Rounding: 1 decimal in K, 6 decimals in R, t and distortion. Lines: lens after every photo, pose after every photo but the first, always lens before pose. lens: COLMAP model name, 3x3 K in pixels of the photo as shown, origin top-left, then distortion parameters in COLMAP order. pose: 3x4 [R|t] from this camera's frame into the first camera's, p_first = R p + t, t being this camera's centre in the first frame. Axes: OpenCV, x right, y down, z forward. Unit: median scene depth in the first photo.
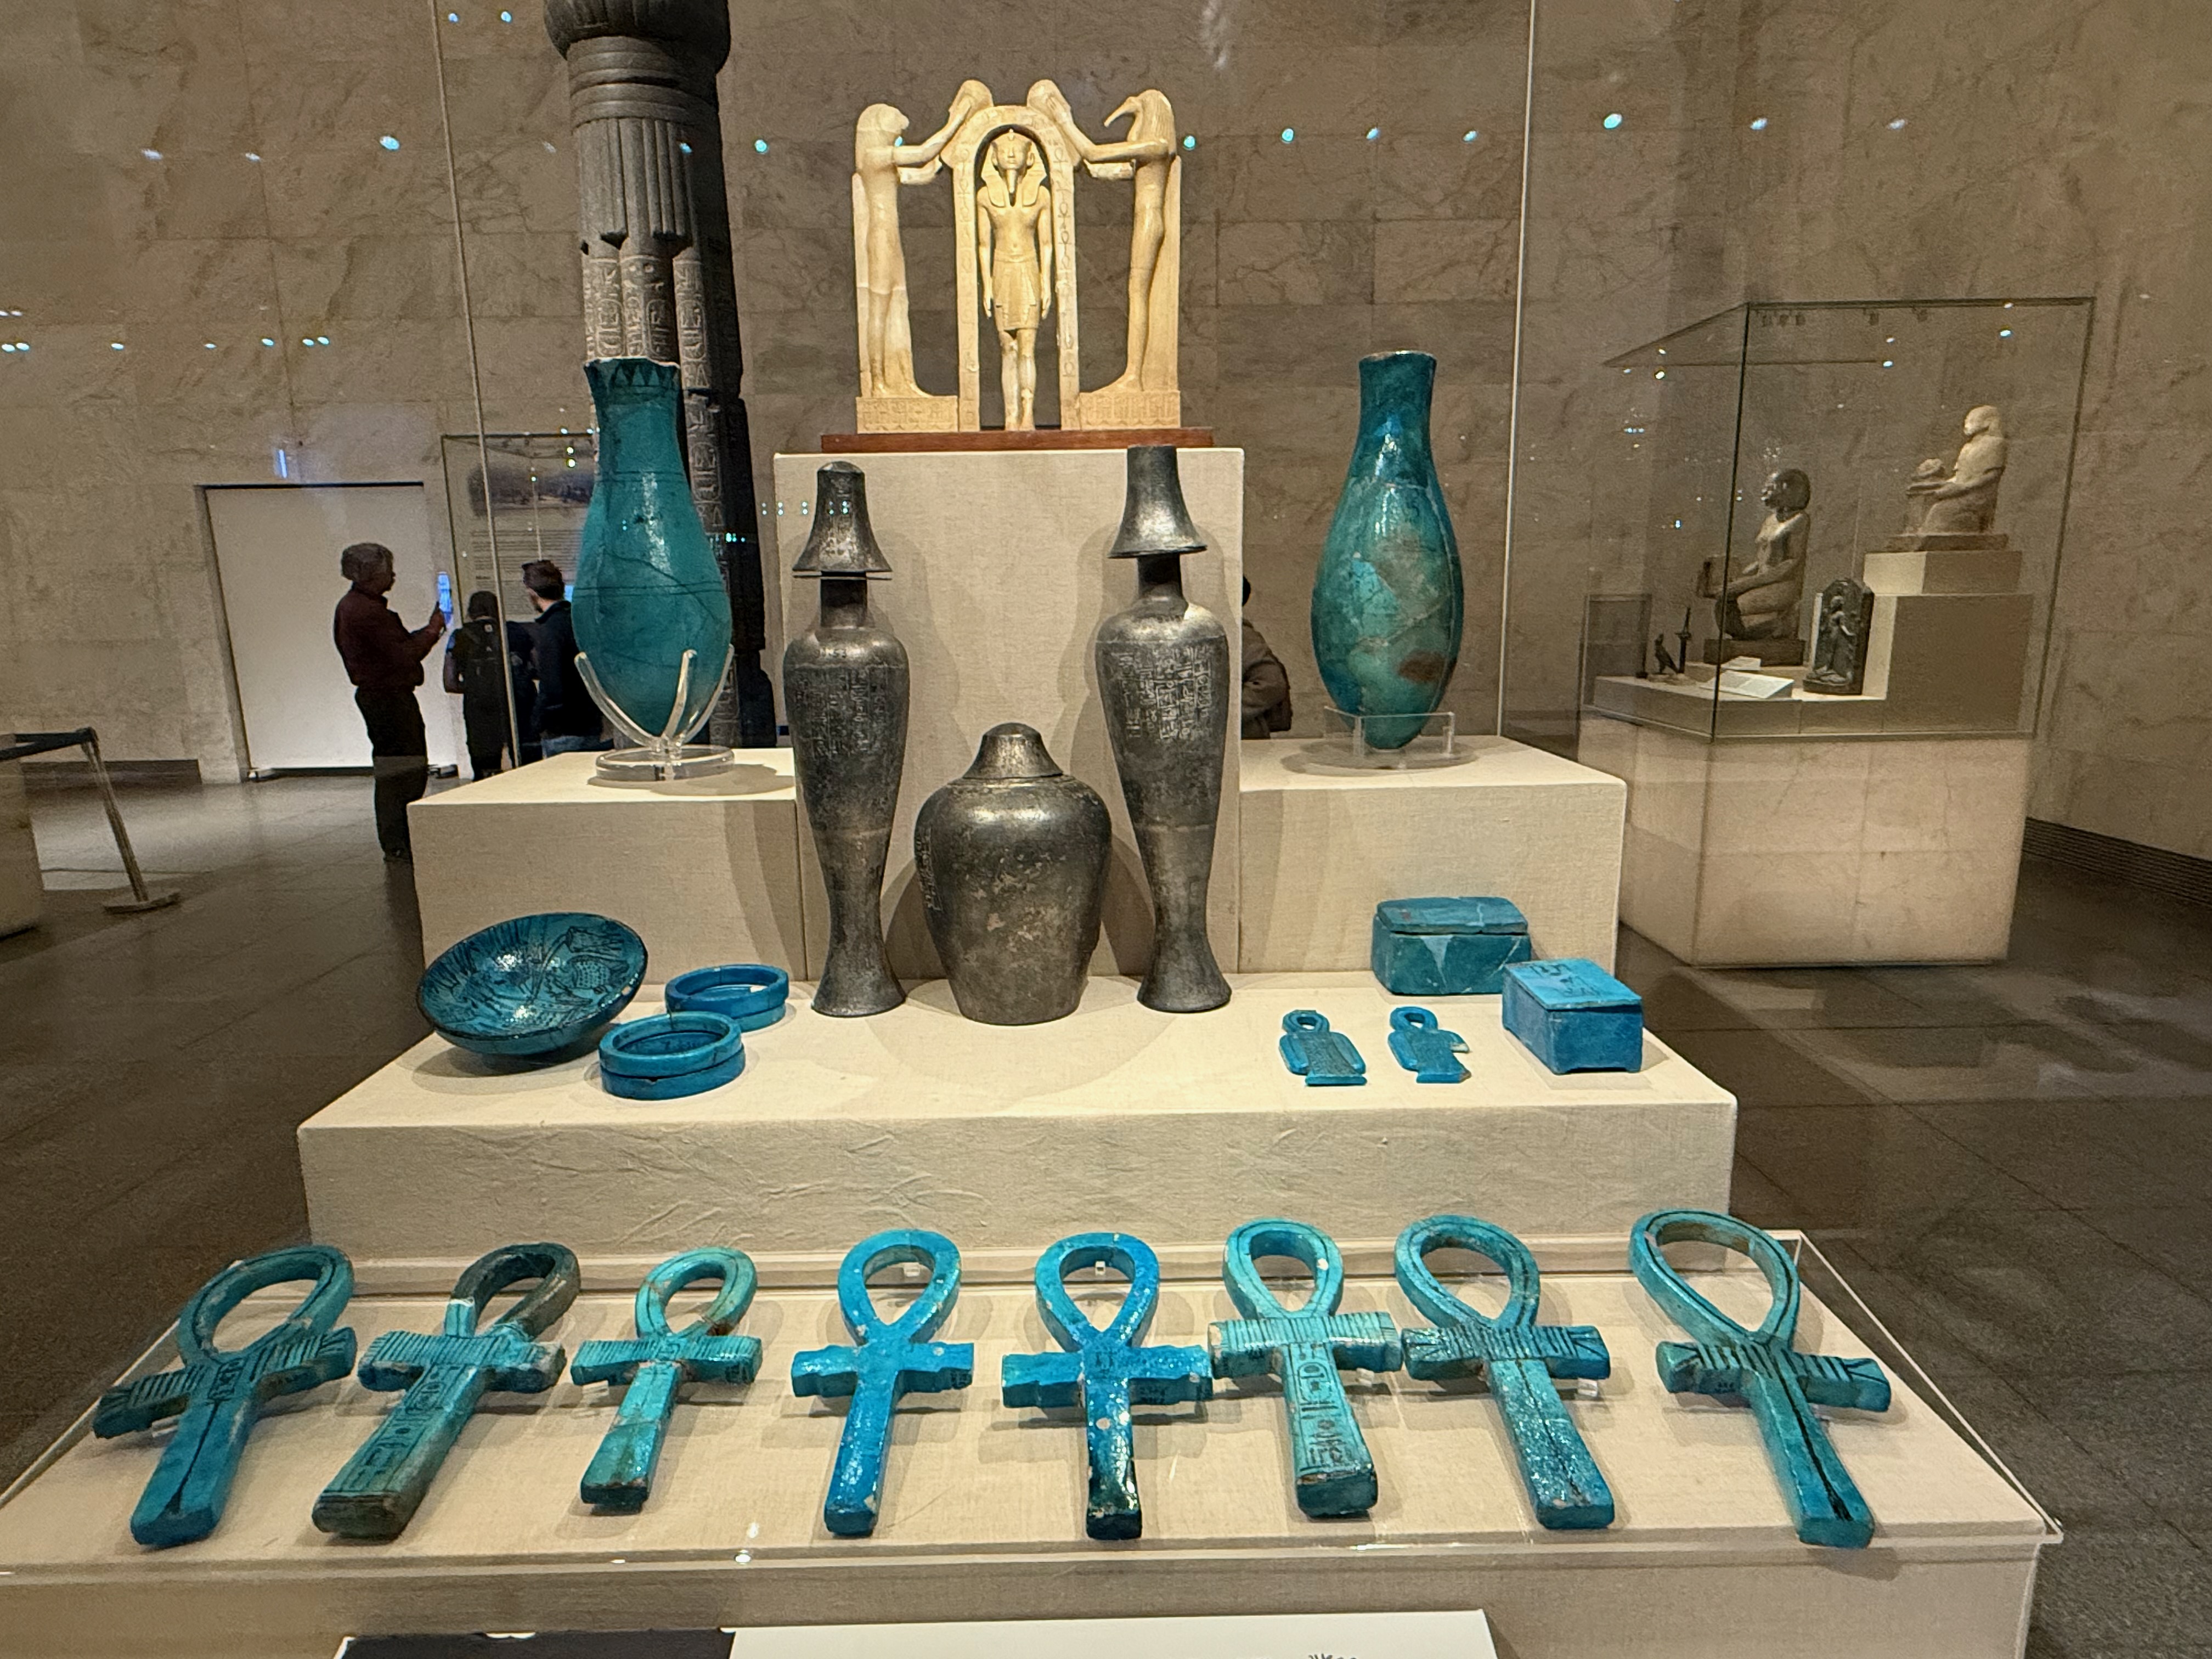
lens RADIAL K [[1217.4, 0, 1104.1], [0, 1217.4, 841.2], [0, 0, 1]] dist [-0.013133, -0.003983]
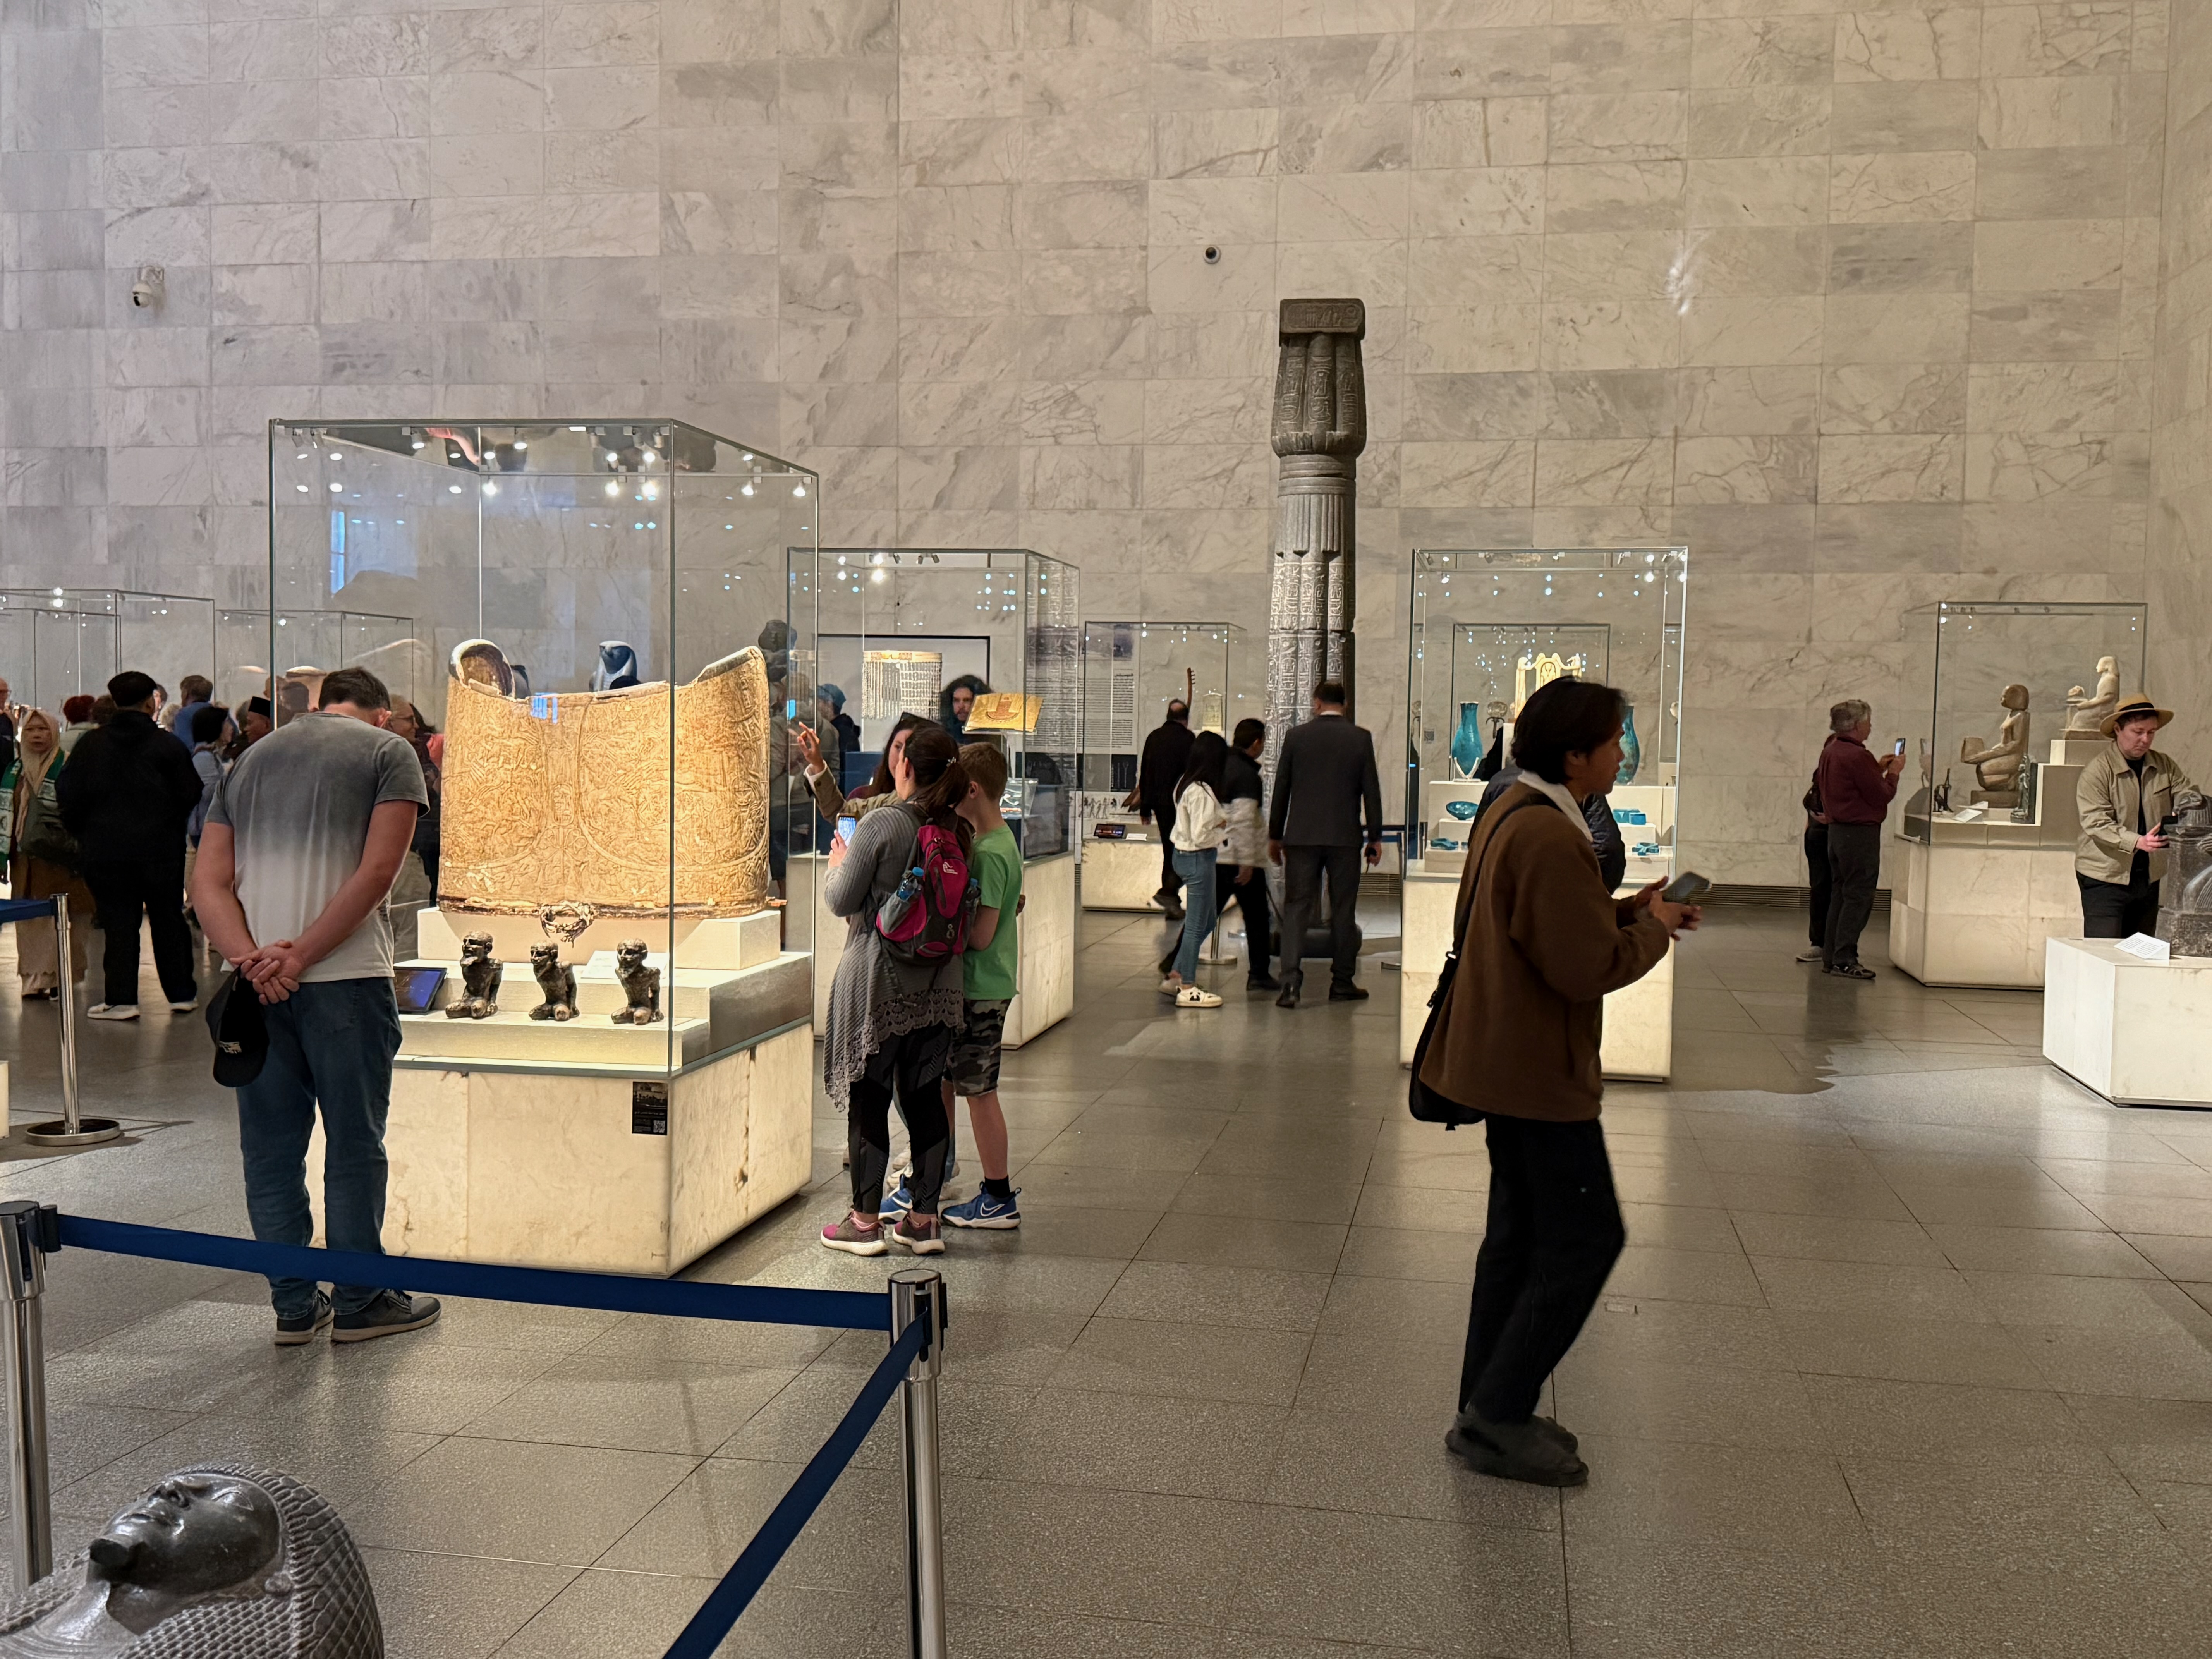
lens RADIAL K [[2069.5, 0, 1092.6], [0, 2069.5, 841.4], [0, 0, 1]] dist [0.068413, 0.000000]
pose [[0.975615, 0.044854, -0.214857, -0.005064], [-0.076184, 0.987240, -0.139834, 0.201506], [0.205844, 0.152793, 0.966583, -1.018301]]
